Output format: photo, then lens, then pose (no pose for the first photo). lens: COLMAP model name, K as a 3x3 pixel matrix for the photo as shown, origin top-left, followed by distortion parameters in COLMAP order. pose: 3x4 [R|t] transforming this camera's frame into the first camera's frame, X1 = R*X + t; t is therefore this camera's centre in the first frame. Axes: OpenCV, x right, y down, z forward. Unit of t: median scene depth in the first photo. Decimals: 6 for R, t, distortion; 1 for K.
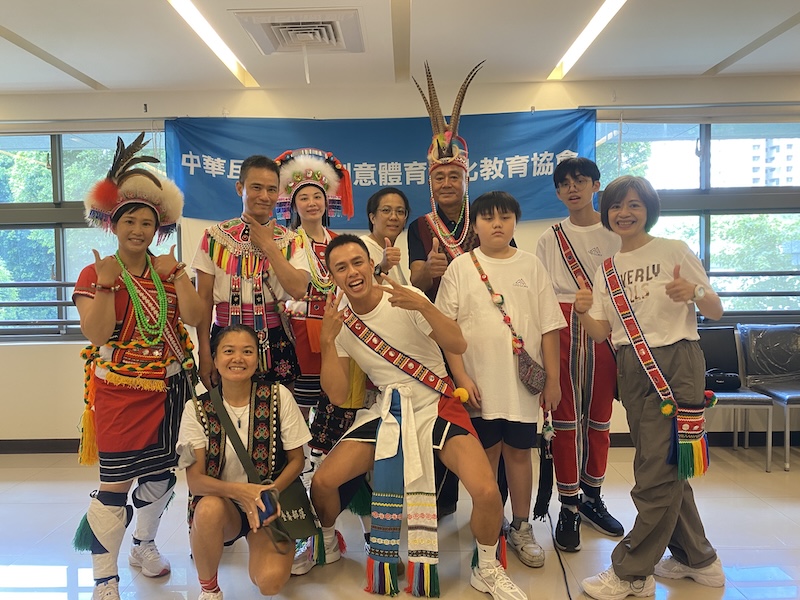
lens RADIAL K [[616.3, 0, 395.3], [0, 616.3, 295.3], [0, 0, 1]] dist [0.052377, -0.003969]
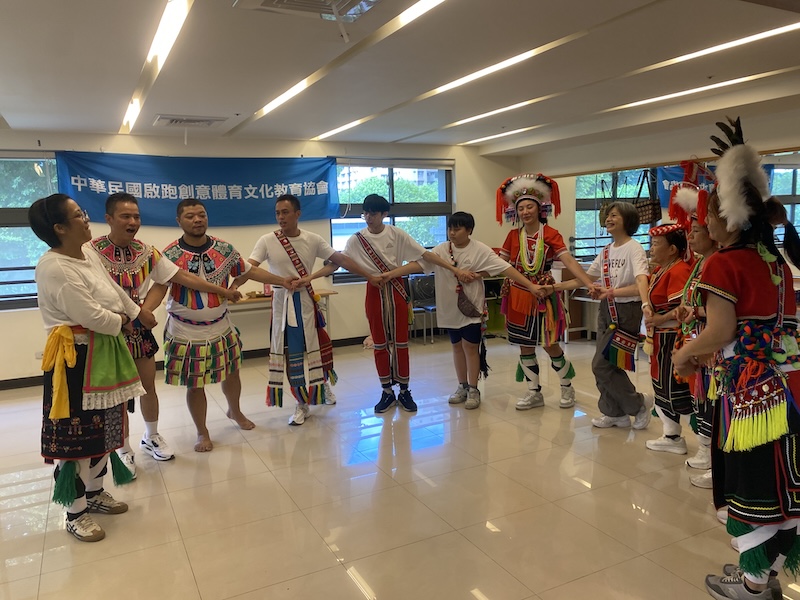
lens RADIAL K [[616.3, 0, 398.4], [0, 616.3, 298.2], [0, 0, 1]] dist [0.052377, -0.003969]
pose [[0.879537, -0.069549, 0.470720, -0.379110], [0.041586, 0.996711, 0.069561, -0.015068], [-0.474010, -0.041606, 0.879536, -0.652638]]
